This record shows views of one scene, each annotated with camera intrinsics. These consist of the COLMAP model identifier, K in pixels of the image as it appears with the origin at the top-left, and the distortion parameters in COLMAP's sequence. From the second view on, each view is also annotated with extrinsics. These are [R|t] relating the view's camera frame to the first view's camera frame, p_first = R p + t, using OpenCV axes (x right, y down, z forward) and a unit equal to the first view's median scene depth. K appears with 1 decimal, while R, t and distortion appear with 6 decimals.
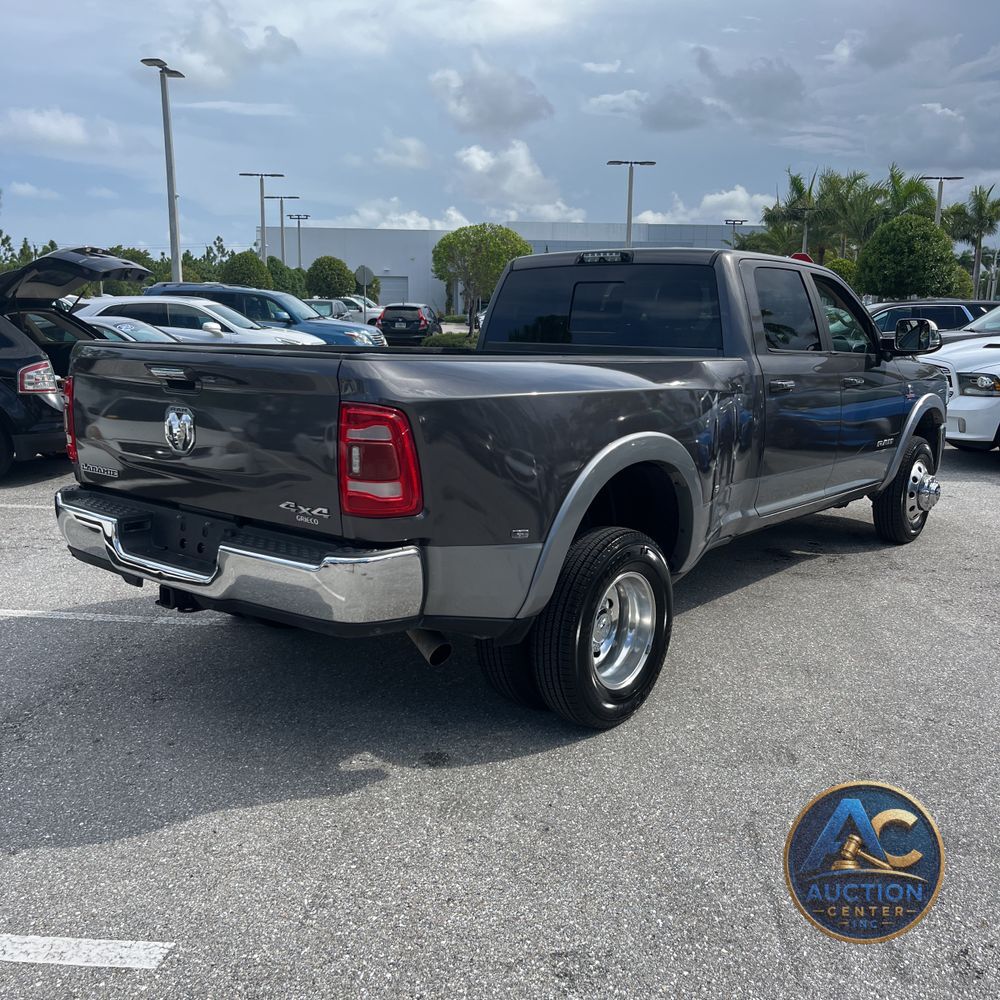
lens RADIAL K [[1028.8, 0, 500.0], [0, 1028.8, 500.0], [0, 0, 1]] dist [0.006129, -0.012193]
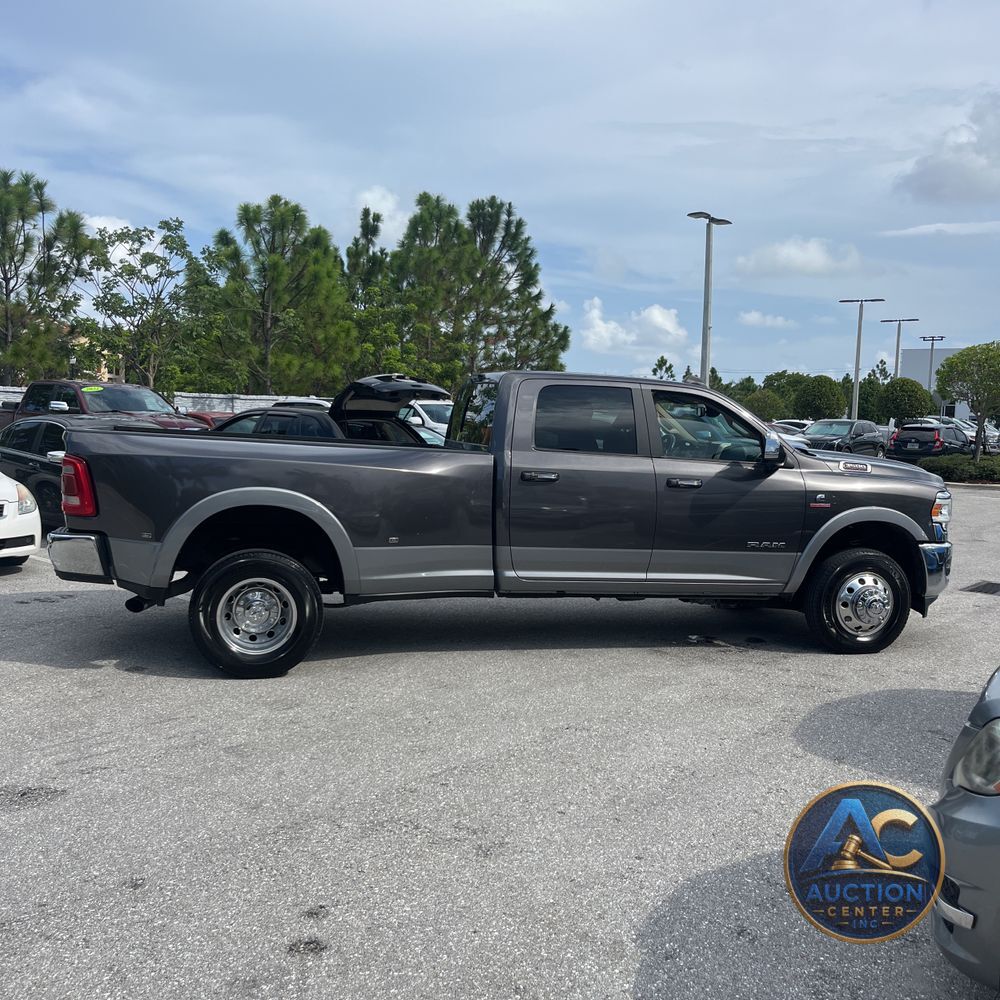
lens RADIAL K [[1020.2, 0, 491.9], [0, 1020.2, 515.3], [0, 0, 1]] dist [0.064845, -0.101740]
pose [[0.786164, 0.068859, -0.614170, 0.053540], [-0.130832, 0.989793, -0.056498, 0.000734], [0.604011, 0.124770, 0.787149, -0.000434]]
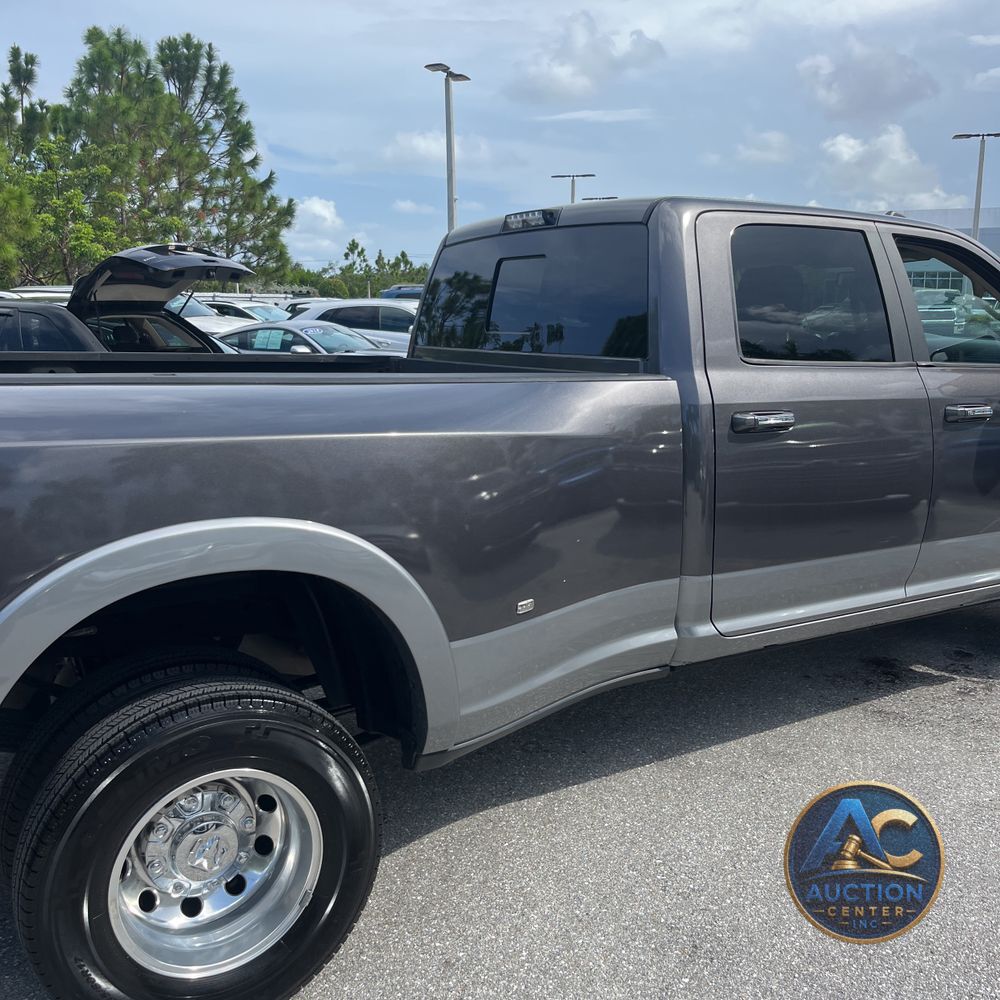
lens RADIAL K [[1019.4, 0, 483.1], [0, 1019.4, 501.5], [0, 0, 1]] dist [0.023799, -0.018137]
pose [[0.936682, 0.049693, -0.346636, 0.017805], [-0.049455, 0.998731, 0.009538, -0.003382], [0.346670, 0.008209, 0.937951, 0.021344]]
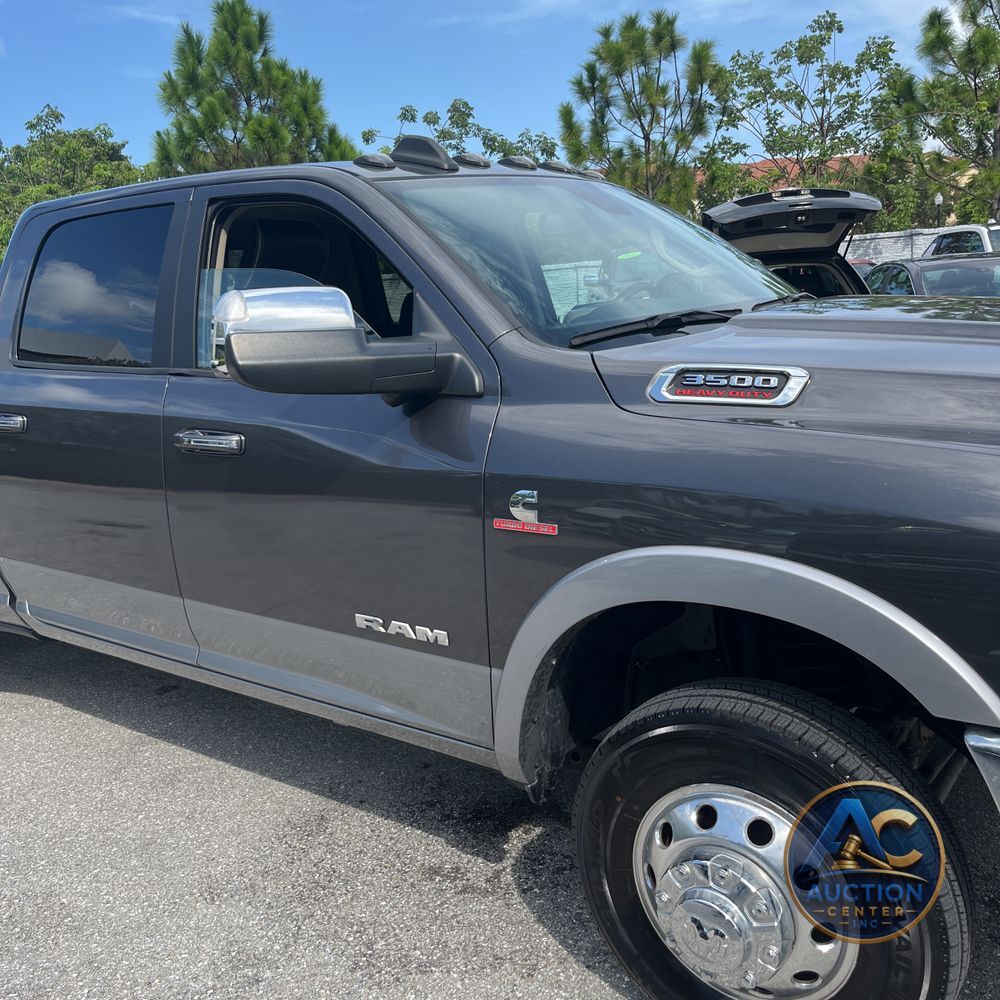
lens RADIAL K [[1011.6, 0, 497.3], [0, 1011.6, 512.9], [0, 0, 1]] dist [0.021118, 0.003450]
pose [[0.024837, 0.202414, -0.978985, 0.047486], [-0.104034, 0.974493, 0.198846, -0.011312], [0.994264, 0.096909, 0.045262, 0.068237]]
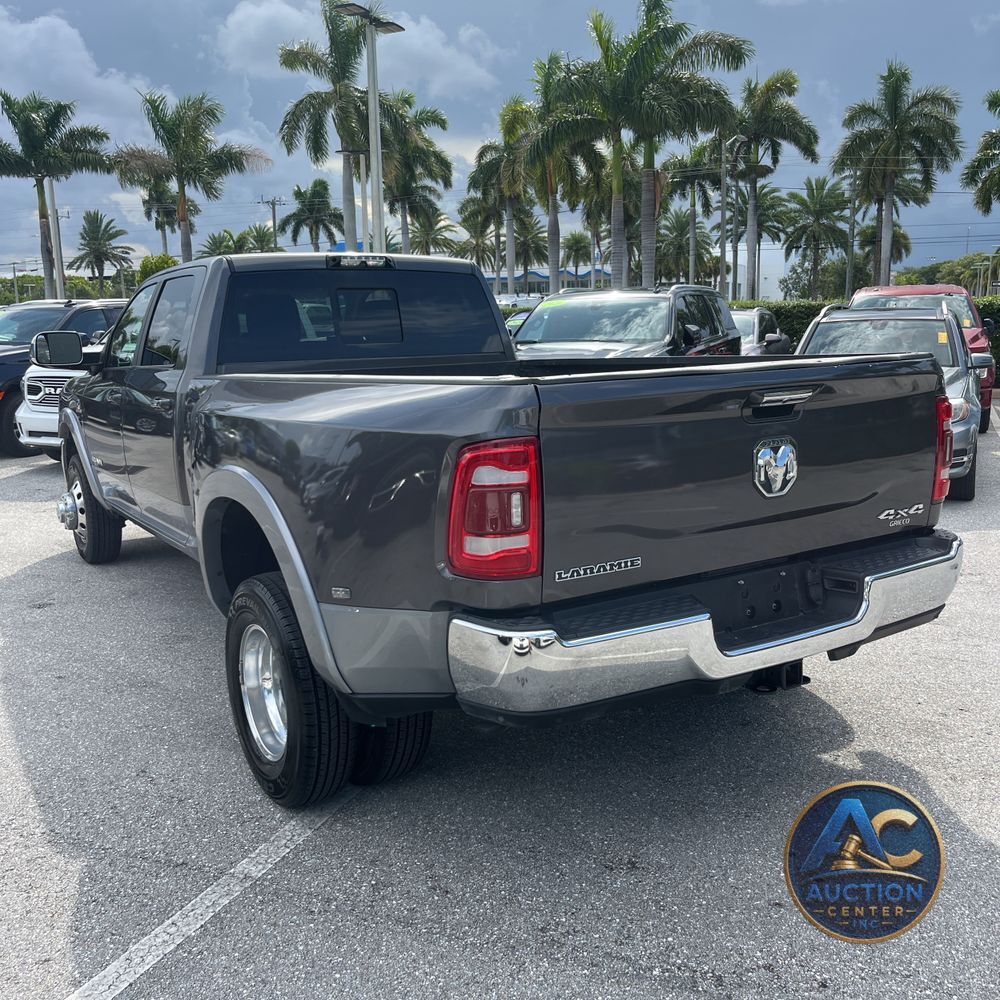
lens RADIAL K [[1020.2, 0, 491.9], [0, 1020.2, 515.3], [0, 0, 1]] dist [0.064845, -0.101740]
pose [[0.308301, -0.196887, 0.930691, -0.042735], [0.196059, 0.970495, 0.140361, -0.007096], [-0.930866, 0.139197, 0.337806, 0.035546]]
